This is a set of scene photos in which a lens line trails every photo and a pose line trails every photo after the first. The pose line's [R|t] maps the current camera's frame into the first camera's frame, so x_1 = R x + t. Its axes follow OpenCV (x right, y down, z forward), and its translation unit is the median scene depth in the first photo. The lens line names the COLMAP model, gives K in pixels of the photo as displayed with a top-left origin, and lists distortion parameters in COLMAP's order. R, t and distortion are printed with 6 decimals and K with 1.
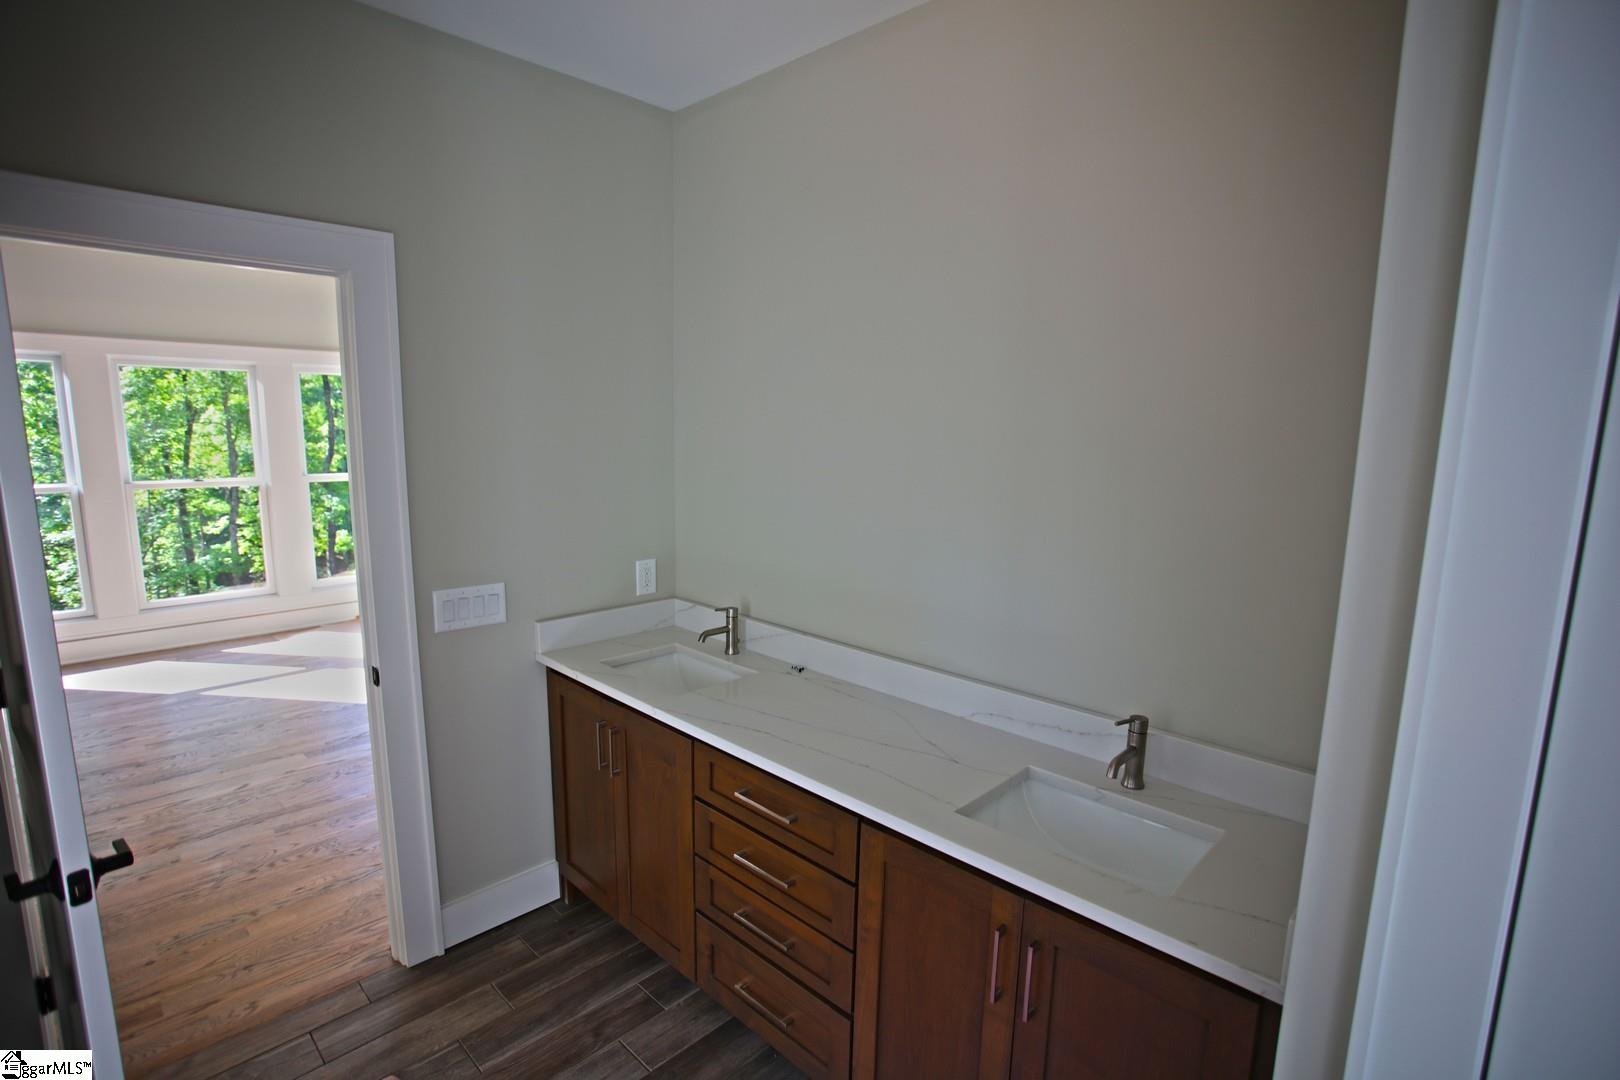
lens RADIAL K [[780.4, 0, 820.5], [0, 780.4, 546.3], [0, 0, 1]] dist [-0.058985, 0.021026]
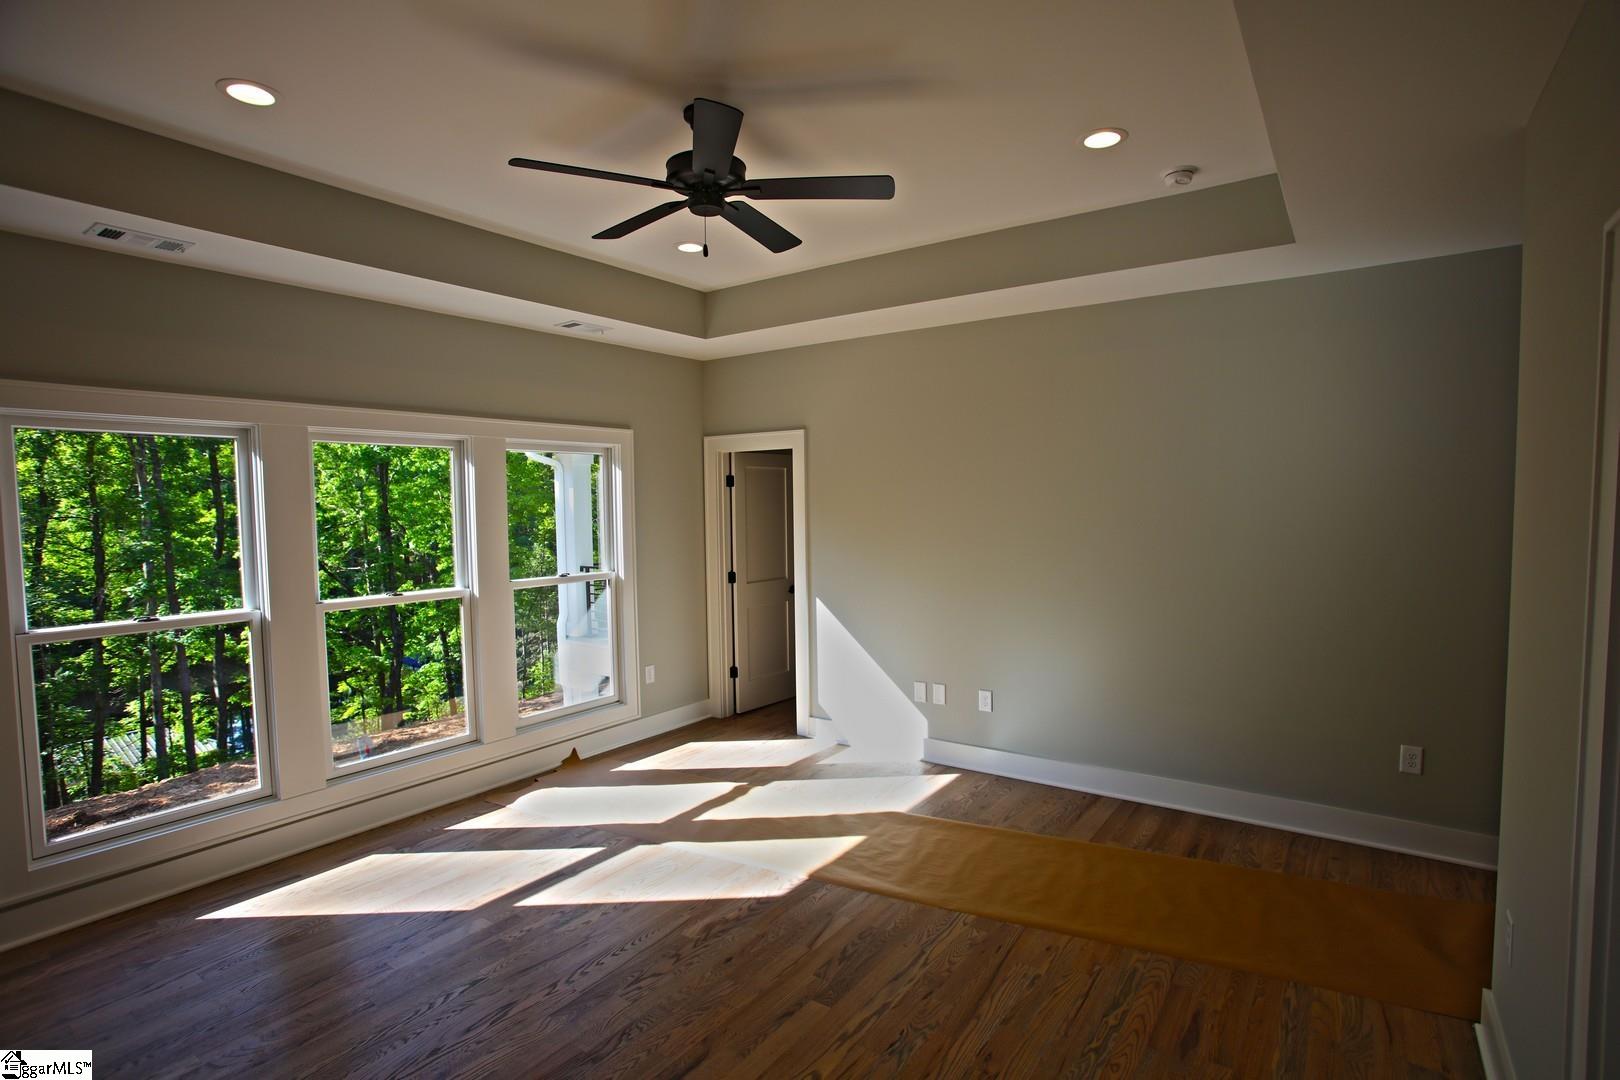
lens RADIAL K [[780.4, 0, 808.5], [0, 780.4, 538.6], [0, 0, 1]] dist [-0.058985, 0.021026]
pose [[0.989275, -0.037339, 0.141210, -0.097914], [0.051963, 0.993494, -0.101336, -0.008152], [-0.136507, 0.107587, 0.984780, 0.037179]]
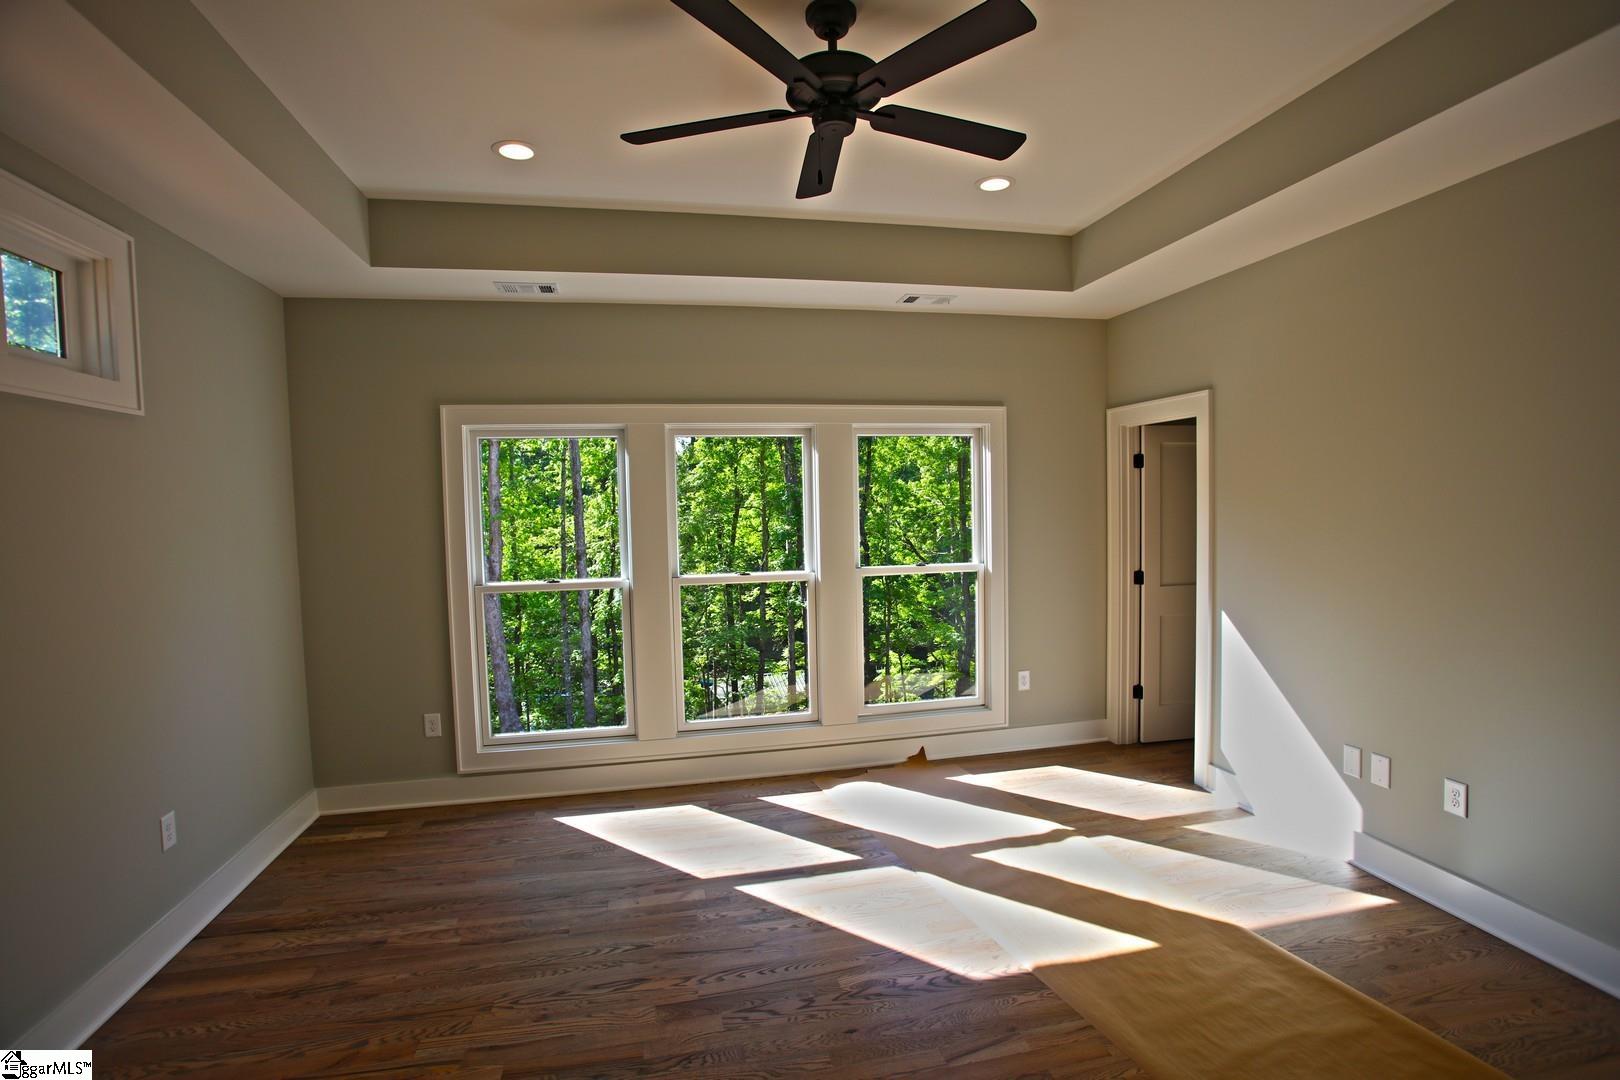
lens RADIAL K [[780.4, 0, 825.4], [0, 780.4, 538.4], [0, 0, 1]] dist [-0.058985, 0.021026]
pose [[0.838007, -0.010243, -0.545563, -0.055213], [-0.048154, 0.994535, -0.092641, -0.009520], [0.543530, 0.103905, 0.832934, 0.065265]]
